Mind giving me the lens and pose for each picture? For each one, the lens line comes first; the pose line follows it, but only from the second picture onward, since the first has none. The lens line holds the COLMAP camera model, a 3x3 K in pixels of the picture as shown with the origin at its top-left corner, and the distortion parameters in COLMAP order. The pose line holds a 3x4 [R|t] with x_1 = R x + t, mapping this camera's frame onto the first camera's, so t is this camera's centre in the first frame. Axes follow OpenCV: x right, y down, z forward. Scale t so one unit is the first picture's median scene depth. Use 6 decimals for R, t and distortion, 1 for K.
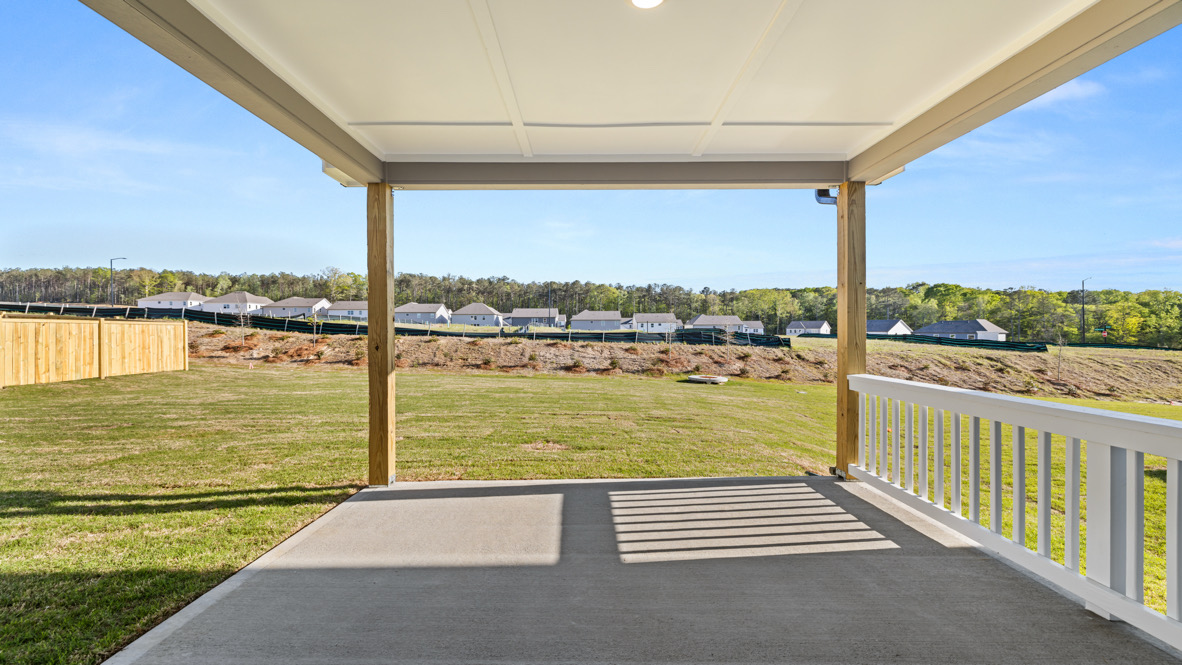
lens RADIAL K [[492.5, 0, 583.2], [0, 492.5, 338.3], [0, 0, 1]] dist [-0.002956, -0.000932]
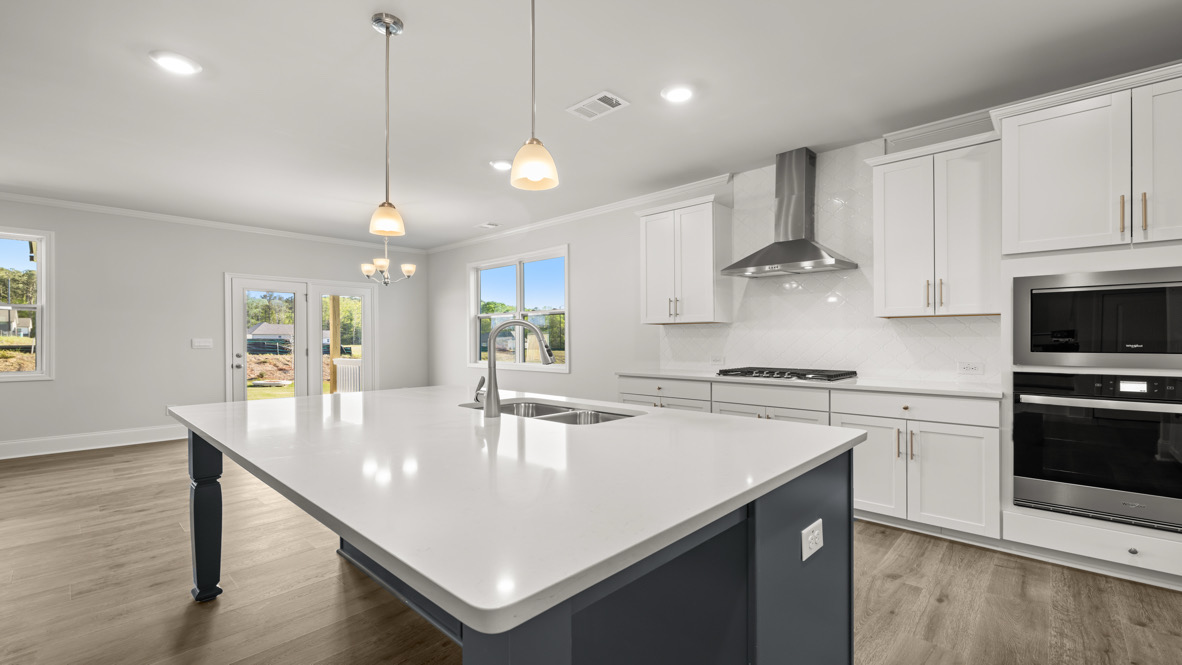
lens RADIAL K [[492.5, 0, 587.0], [0, 492.5, 337.3], [0, 0, 1]] dist [-0.002956, -0.000932]
pose [[0.683573, 0.000703, 0.729882, -0.070746], [0.015672, 0.999755, -0.015641, 0.003450], [-0.729714, 0.022131, 0.683394, -0.275917]]
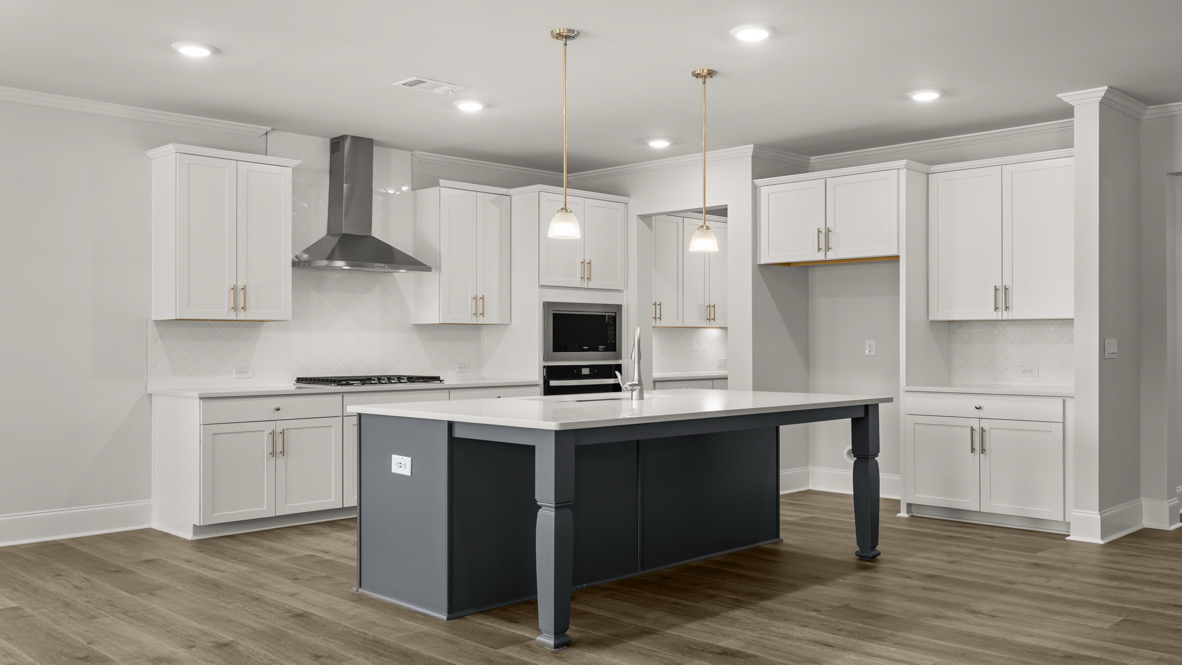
lens RADIAL K [[1034.6, 0, 578.6], [0, 1034.6, 329.1], [0, 0, 1]] dist [0.005556, 0.000938]
pose [[-0.696922, 0.010561, 0.717069, -0.161461], [0.013097, 0.999912, -0.001998, 0.000319], [-0.717028, 0.007999, -0.696999, -0.075804]]
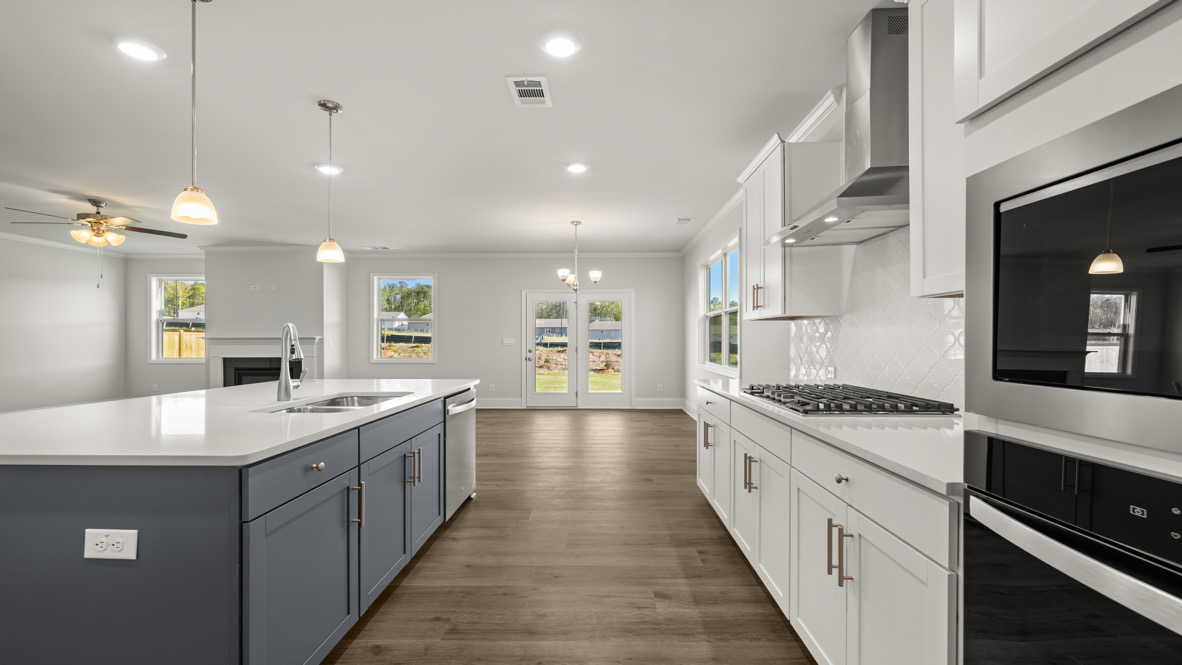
lens RADIAL K [[492.5, 0, 585.0], [0, 492.5, 342.8], [0, 0, 1]] dist [-0.002956, -0.000932]
pose [[0.999747, 0.000995, -0.022478, 0.027285], [-0.001230, 0.999945, -0.010410, 0.003945], [0.022467, 0.010435, 0.999693, -0.306852]]
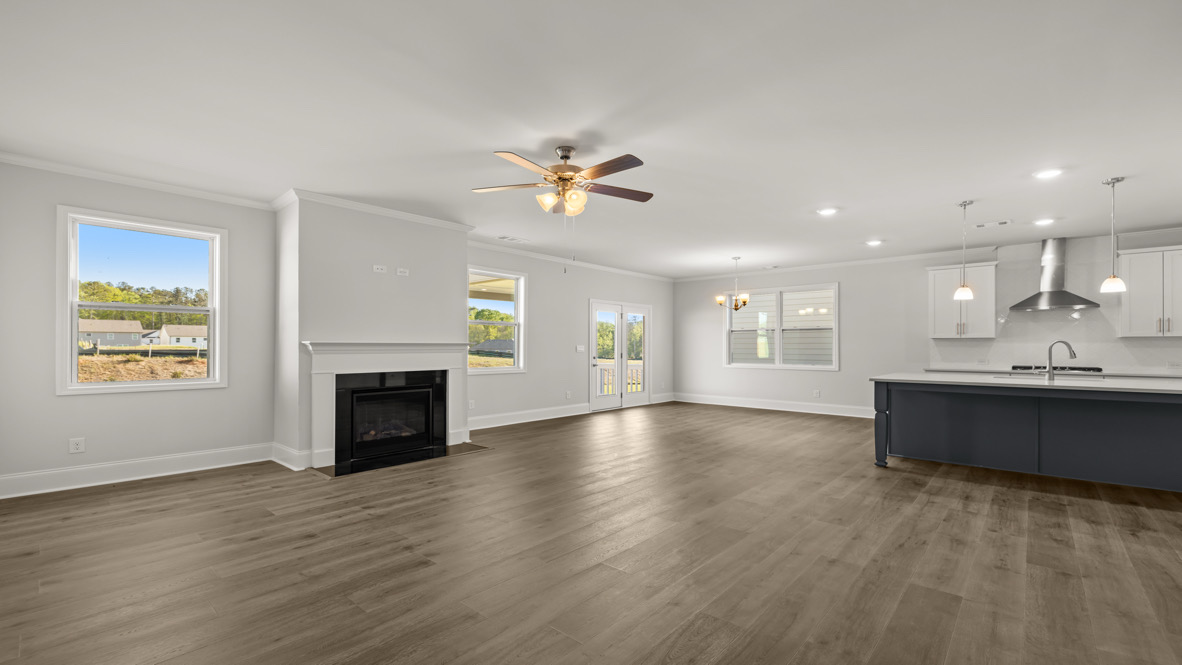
lens RADIAL K [[492.5, 0, 592.2], [0, 492.5, 346.8], [0, 0, 1]] dist [-0.002956, -0.000932]
pose [[0.665823, 0.003388, 0.746102, -0.257048], [0.009050, 0.999879, -0.012617, 0.002756], [-0.746055, 0.015152, 0.665712, -0.213804]]
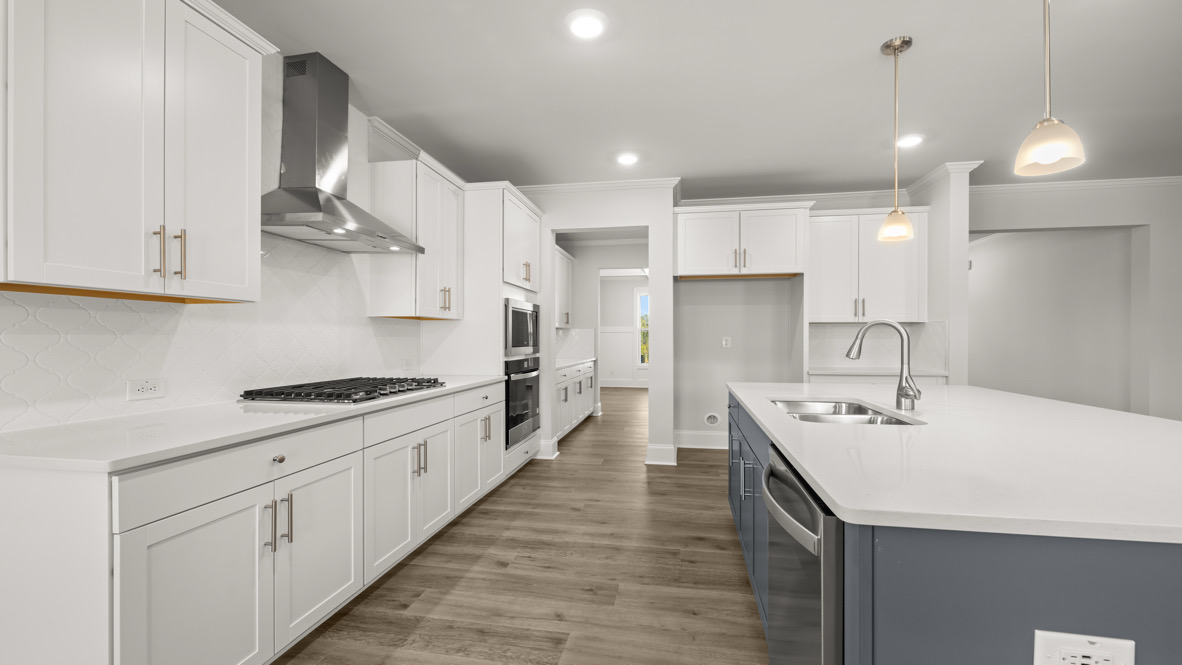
lens RADIAL K [[492.5, 0, 590.4], [0, 492.5, 335.8], [0, 0, 1]] dist [-0.002956, -0.000932]
pose [[-0.983022, 0.001412, 0.183481, 0.004215], [0.003586, 0.999927, 0.011518, 0.001206], [-0.183451, 0.011980, -0.982956, -0.137182]]
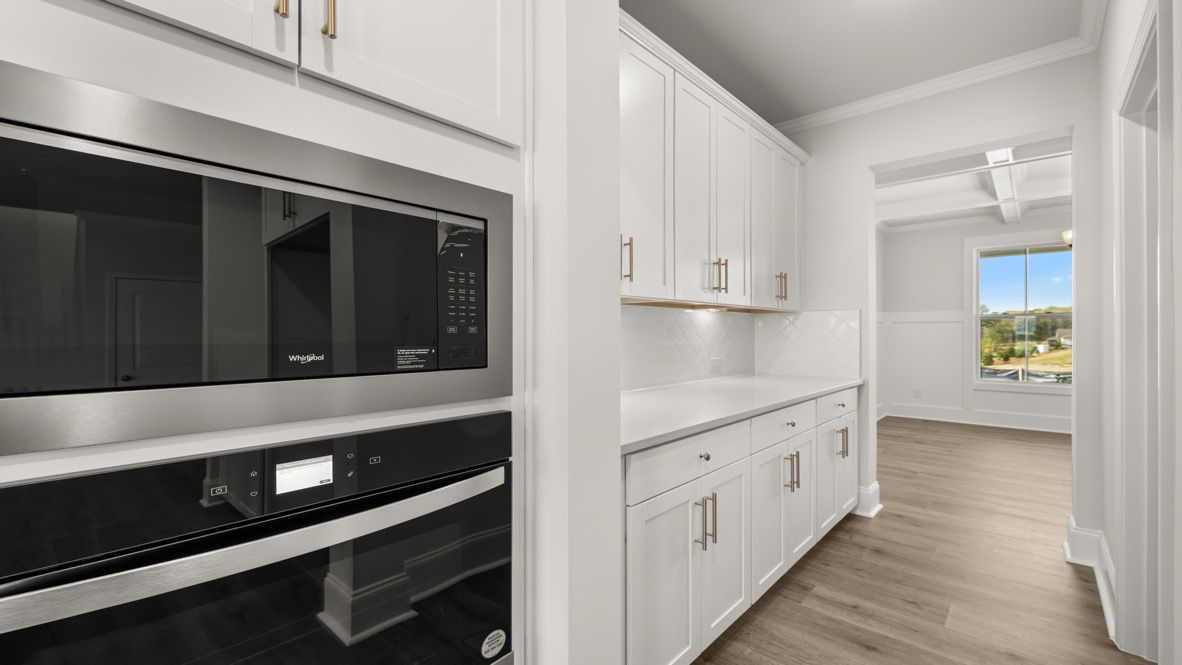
lens RADIAL K [[492.5, 0, 592.2], [0, 492.5, 334.4], [0, 0, 1]] dist [-0.002956, -0.000932]
pose [[-0.739743, 0.004695, 0.672874, 0.020714], [0.016722, 0.999795, 0.011408, 0.003647], [-0.672682, 0.019690, -0.739670, -0.276704]]
